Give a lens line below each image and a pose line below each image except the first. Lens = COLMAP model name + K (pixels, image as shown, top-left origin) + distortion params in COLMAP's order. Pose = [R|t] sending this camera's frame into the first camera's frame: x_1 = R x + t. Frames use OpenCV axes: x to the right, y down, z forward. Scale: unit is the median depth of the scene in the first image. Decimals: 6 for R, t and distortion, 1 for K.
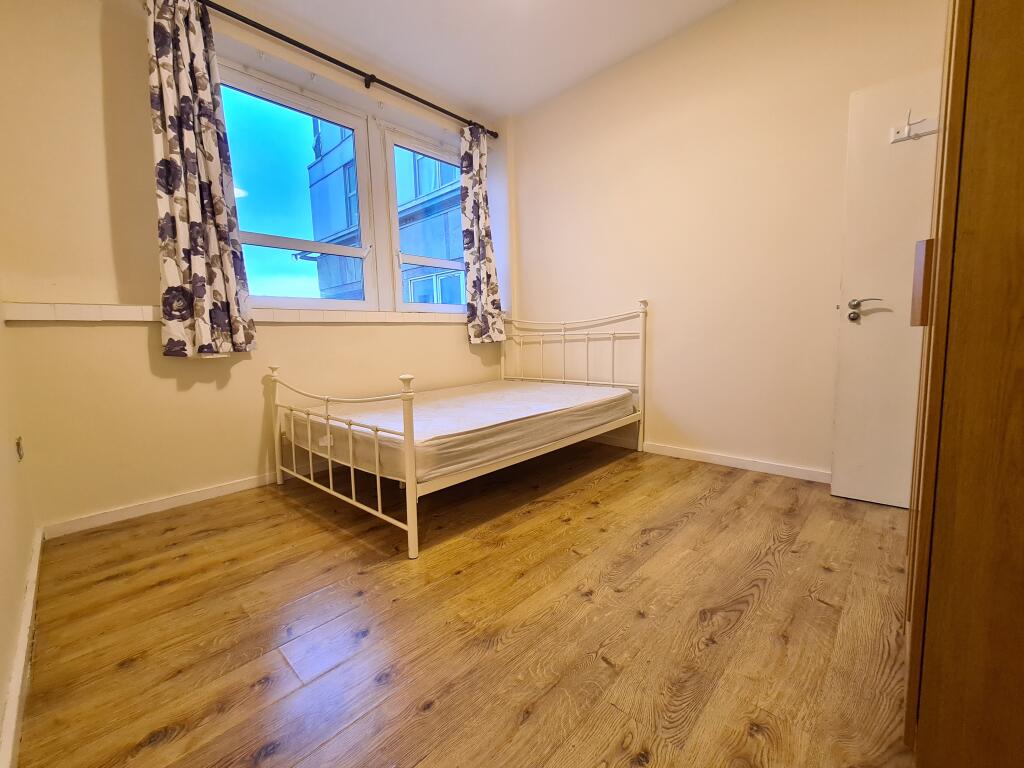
lens RADIAL K [[421.5, 0, 512.0], [0, 421.5, 384.0], [0, 0, 1]] dist [-0.003549, 0.000247]
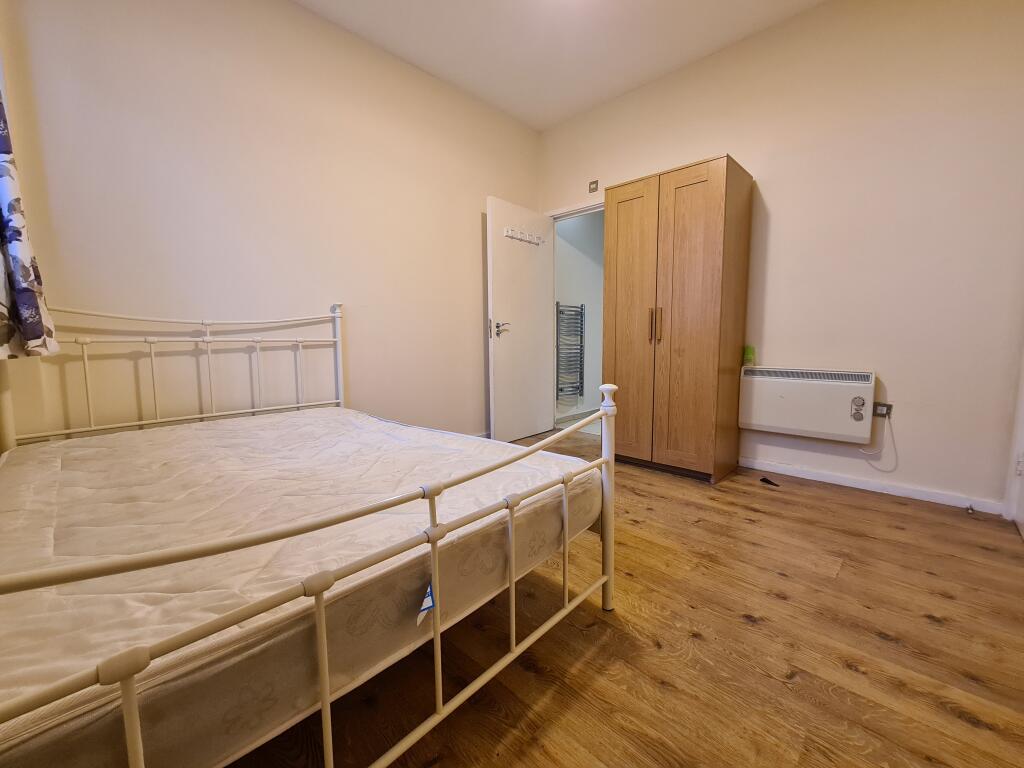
lens RADIAL K [[421.5, 0, 512.0], [0, 421.5, 384.0], [0, 0, 1]] dist [-0.003549, 0.000247]
pose [[0.011300, -0.081121, 0.996640, -1.201500], [0.116570, 0.990015, 0.079260, -0.124063], [-0.993118, 0.115282, 0.020644, 1.322972]]
